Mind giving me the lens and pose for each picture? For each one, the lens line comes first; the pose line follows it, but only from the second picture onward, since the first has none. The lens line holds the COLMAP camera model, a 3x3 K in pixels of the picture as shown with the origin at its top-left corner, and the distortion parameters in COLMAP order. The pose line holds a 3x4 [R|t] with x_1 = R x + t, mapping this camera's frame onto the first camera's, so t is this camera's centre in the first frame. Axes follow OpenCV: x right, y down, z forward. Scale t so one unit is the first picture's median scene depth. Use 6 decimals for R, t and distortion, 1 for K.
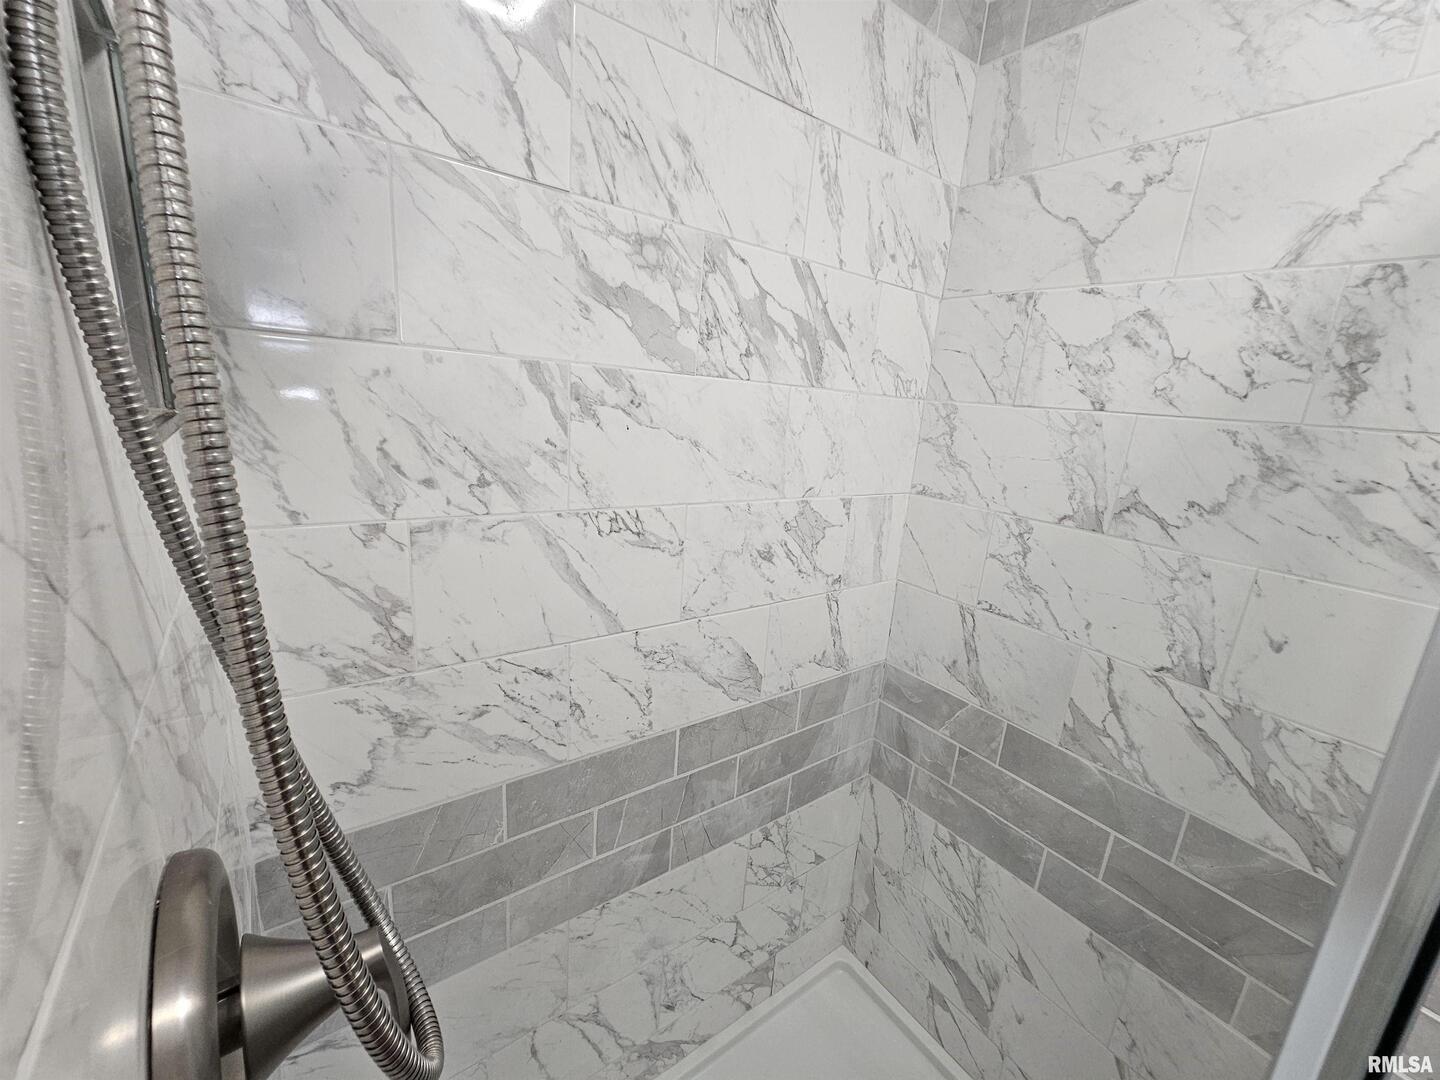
lens RADIAL K [[588.6, 0, 724.9], [0, 588.6, 547.2], [0, 0, 1]] dist [0.002071, -0.001979]
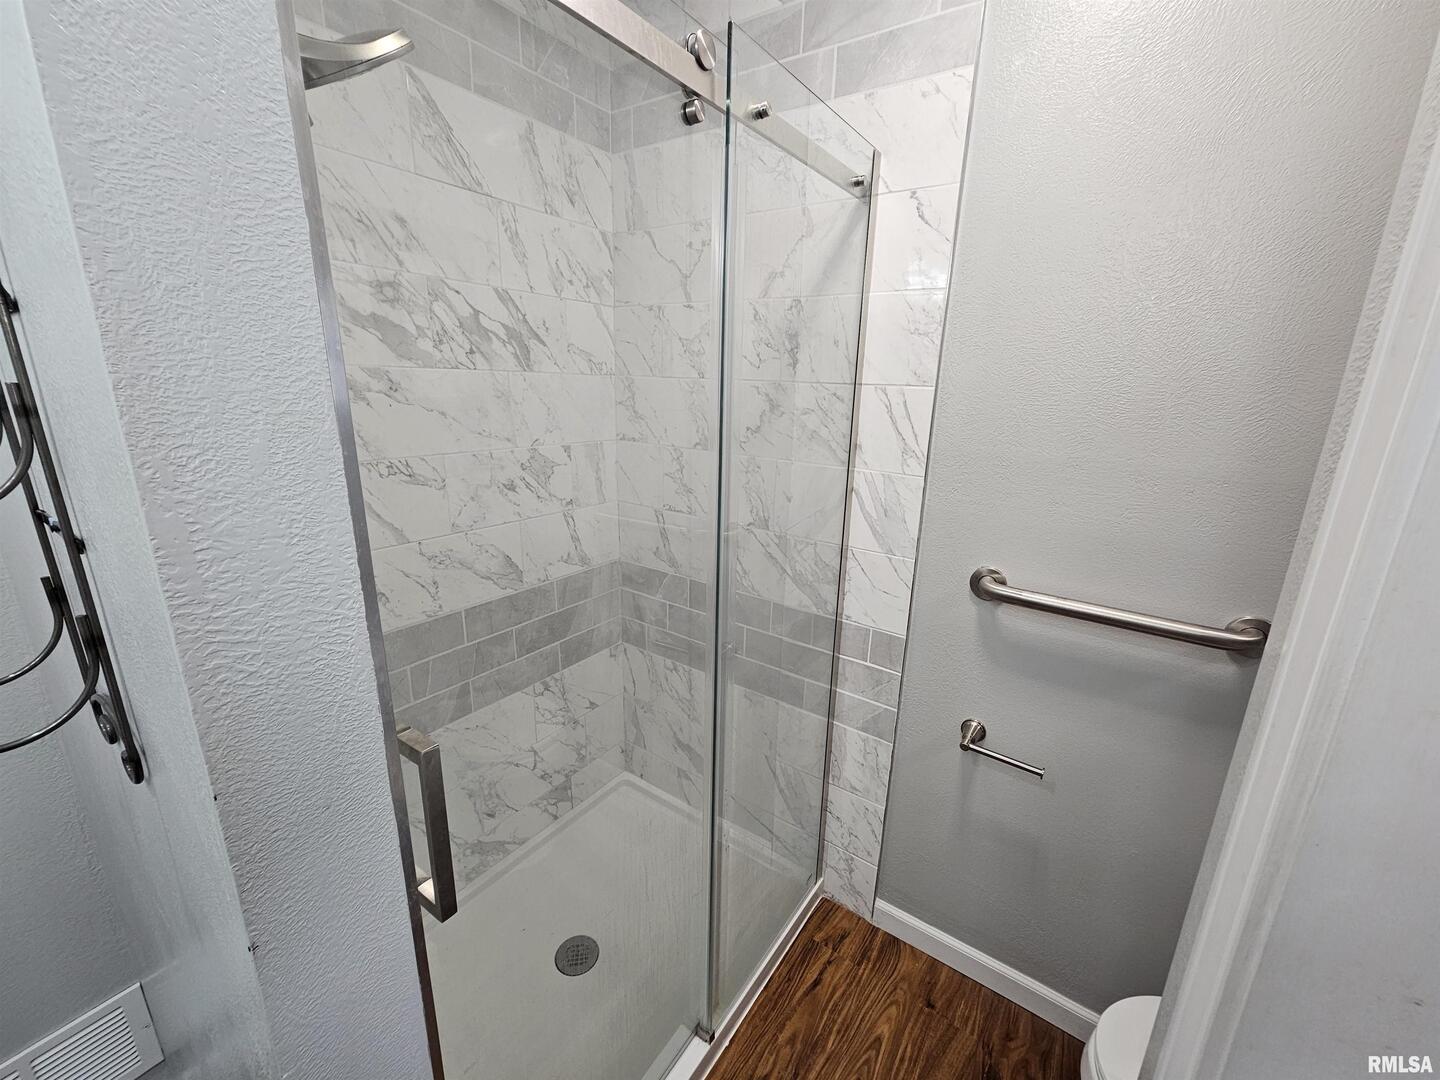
lens RADIAL K [[588.6, 0, 724.9], [0, 588.6, 547.2], [0, 0, 1]] dist [0.002071, -0.001979]
pose [[0.946694, -0.133922, 0.292976, 0.136341], [0.120870, 0.990712, 0.062296, 0.146857], [-0.298598, -0.023563, 0.954088, -0.622095]]
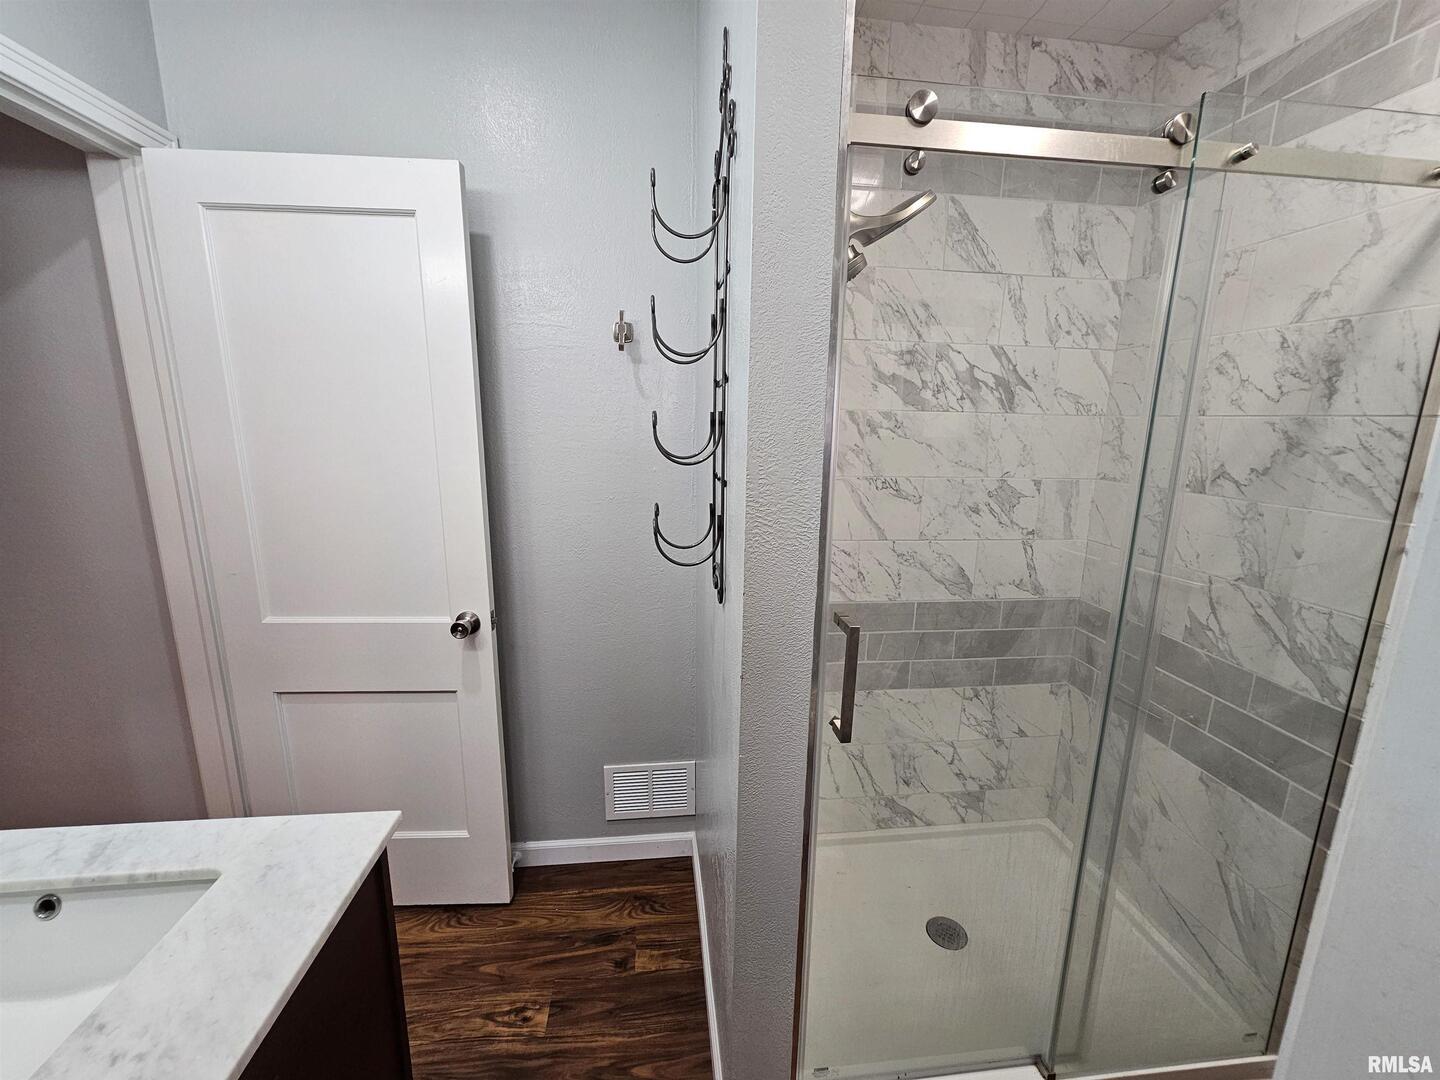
lens RADIAL K [[588.6, 0, 724.9], [0, 588.6, 547.2], [0, 0, 1]] dist [0.002071, -0.001979]
pose [[0.868342, 0.043826, -0.494026, 0.314267], [-0.076006, 0.996081, -0.045229, 0.277251], [0.490108, 0.076823, 0.868270, -0.931589]]
